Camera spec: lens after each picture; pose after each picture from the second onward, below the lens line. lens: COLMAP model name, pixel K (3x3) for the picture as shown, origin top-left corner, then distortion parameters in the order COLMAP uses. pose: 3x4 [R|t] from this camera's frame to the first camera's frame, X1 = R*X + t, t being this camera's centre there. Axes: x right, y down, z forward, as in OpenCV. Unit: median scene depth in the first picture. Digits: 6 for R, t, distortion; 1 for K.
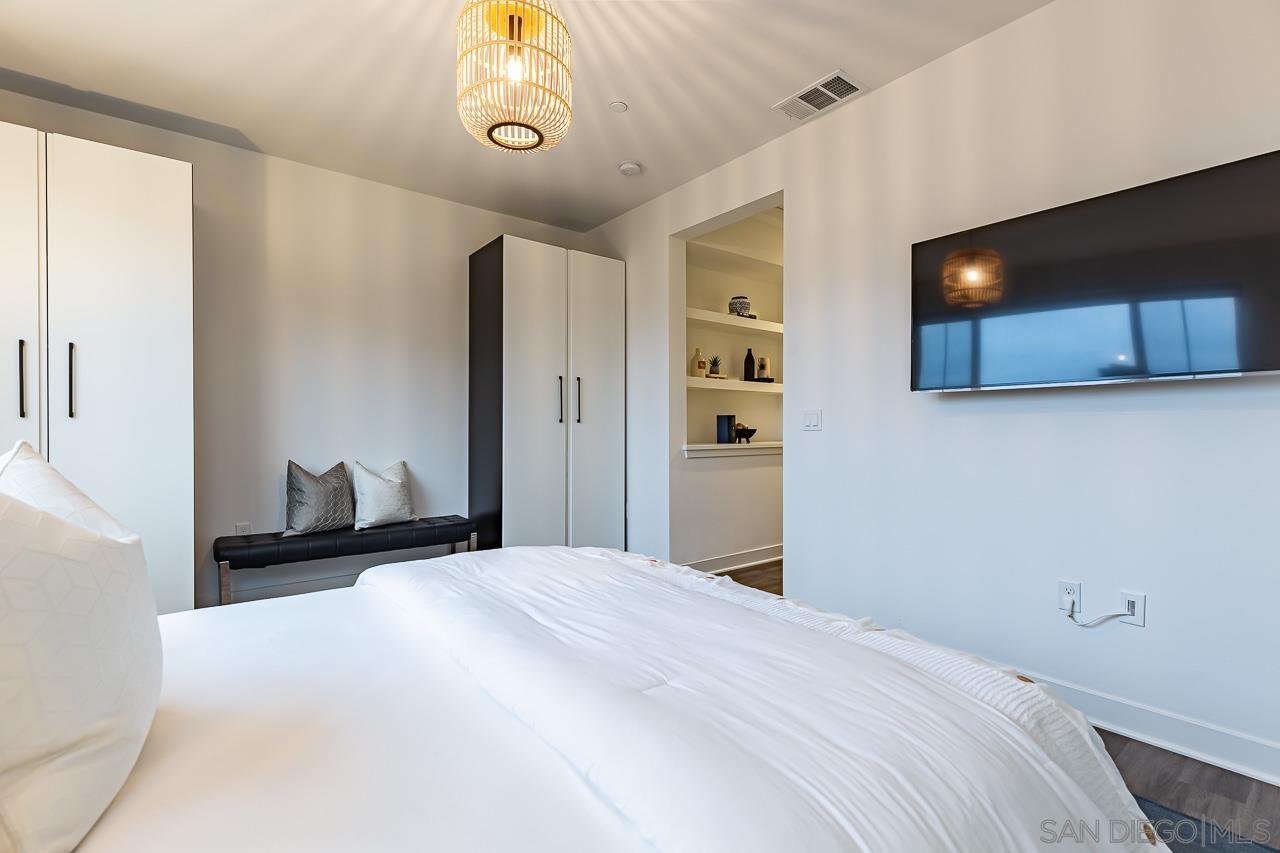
lens RADIAL K [[571.7, 0, 633.0], [0, 571.7, 428.8], [0, 0, 1]] dist [0.006808, -0.000915]
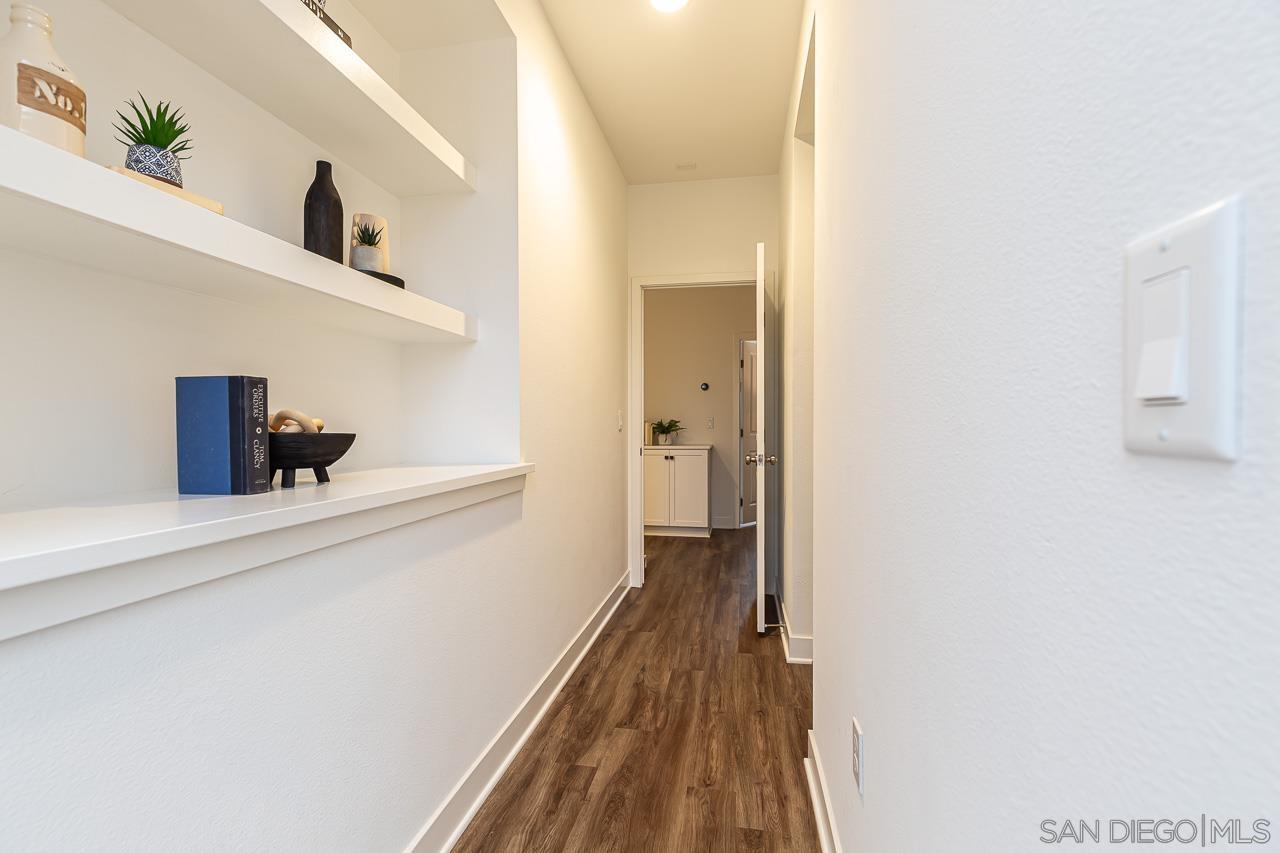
lens RADIAL K [[571.7, 0, 633.0], [0, 571.7, 428.8], [0, 0, 1]] dist [0.006808, -0.000915]
pose [[0.735378, 0.000687, 0.677657, 0.124944], [-0.000617, 1.000000, -0.000344, -0.002530], [-0.677657, -0.000165, 0.735378, 0.698289]]
